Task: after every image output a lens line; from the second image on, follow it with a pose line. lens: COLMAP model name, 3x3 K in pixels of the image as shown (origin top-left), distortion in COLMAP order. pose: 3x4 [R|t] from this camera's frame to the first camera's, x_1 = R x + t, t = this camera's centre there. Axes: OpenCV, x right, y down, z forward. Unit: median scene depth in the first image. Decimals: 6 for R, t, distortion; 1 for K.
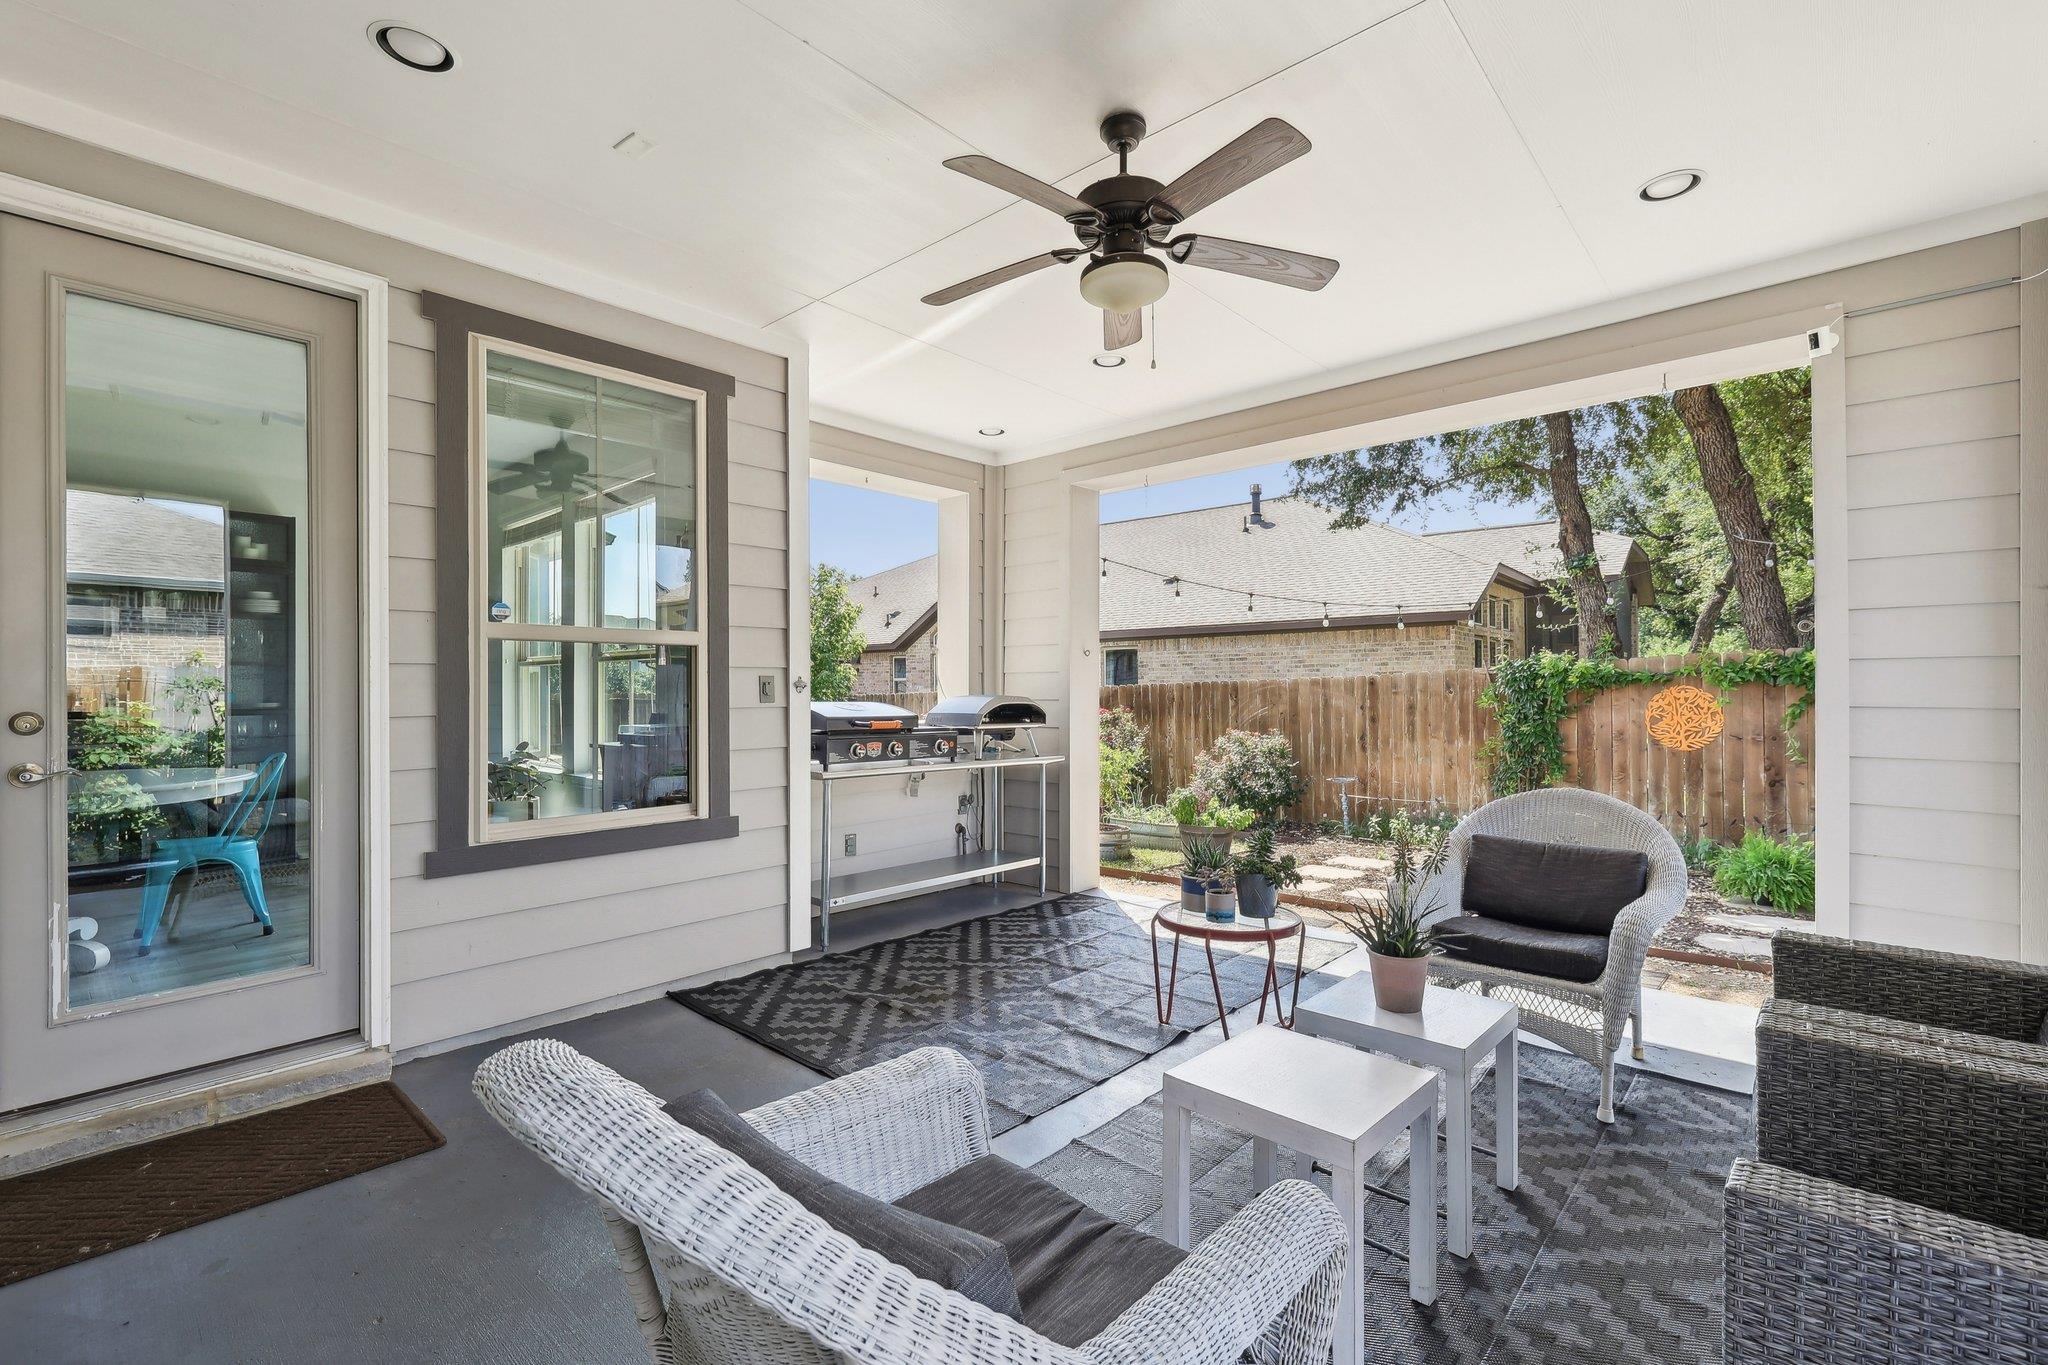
lens RADIAL K [[893.4, 0, 1027.7], [0, 893.4, 680.4], [0, 0, 1]] dist [-0.001756, -0.000069]
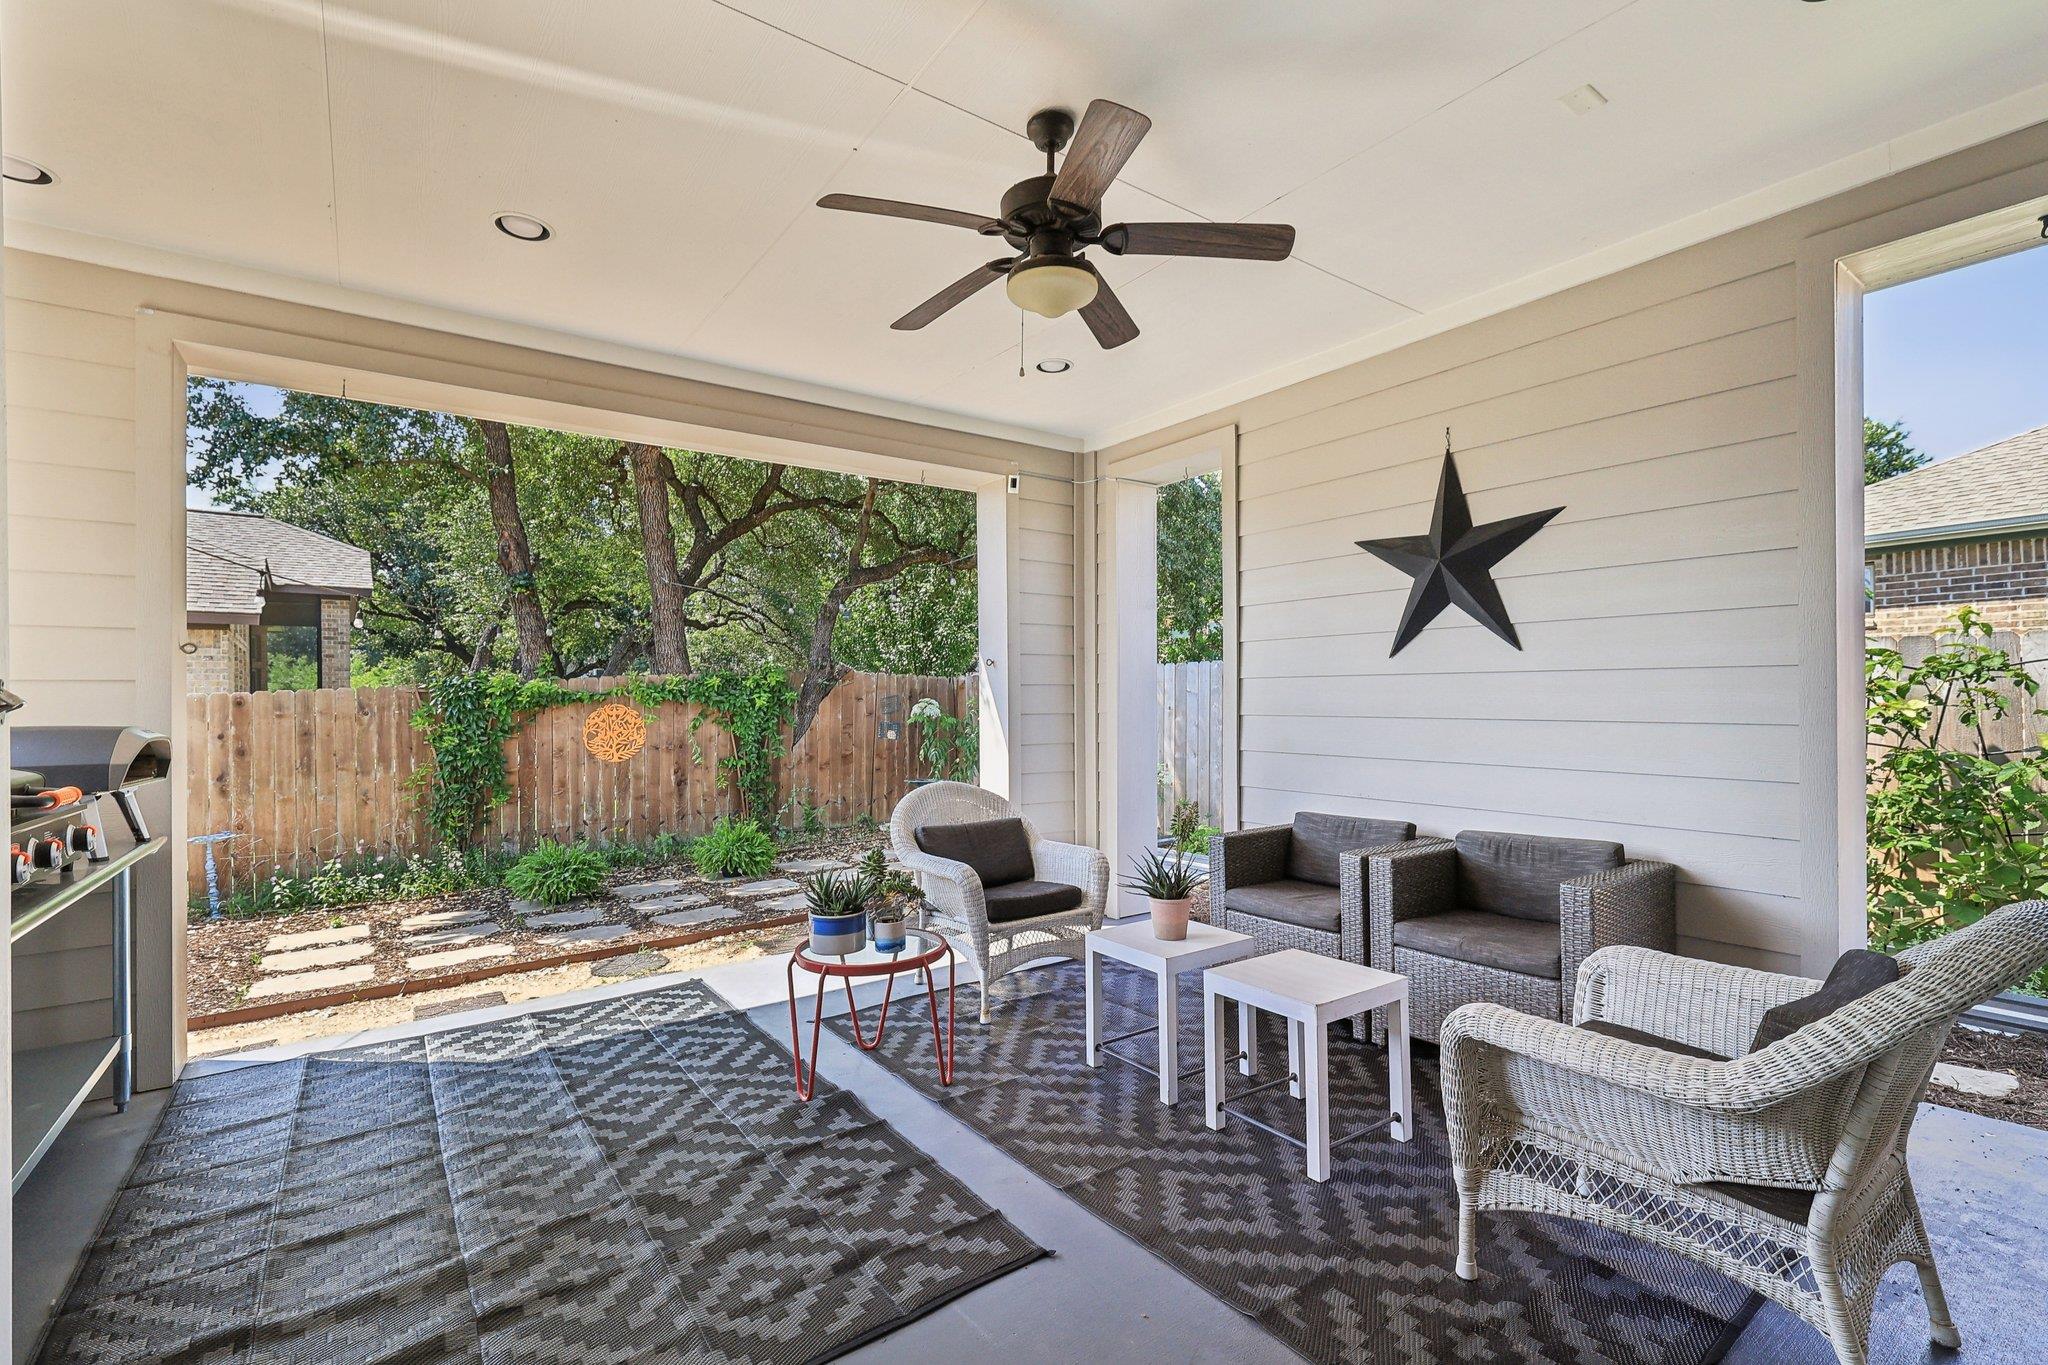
lens RADIAL K [[911.1, 0, 1023.0], [0, 911.1, 693.1], [0, 0, 1]] dist [0.001200, 0.000217]
pose [[0.210492, 0.007277, 0.977568, -0.572221], [0.001916, 0.999967, -0.007856, 0.004214], [-0.977594, 0.003527, 0.210472, 0.531080]]
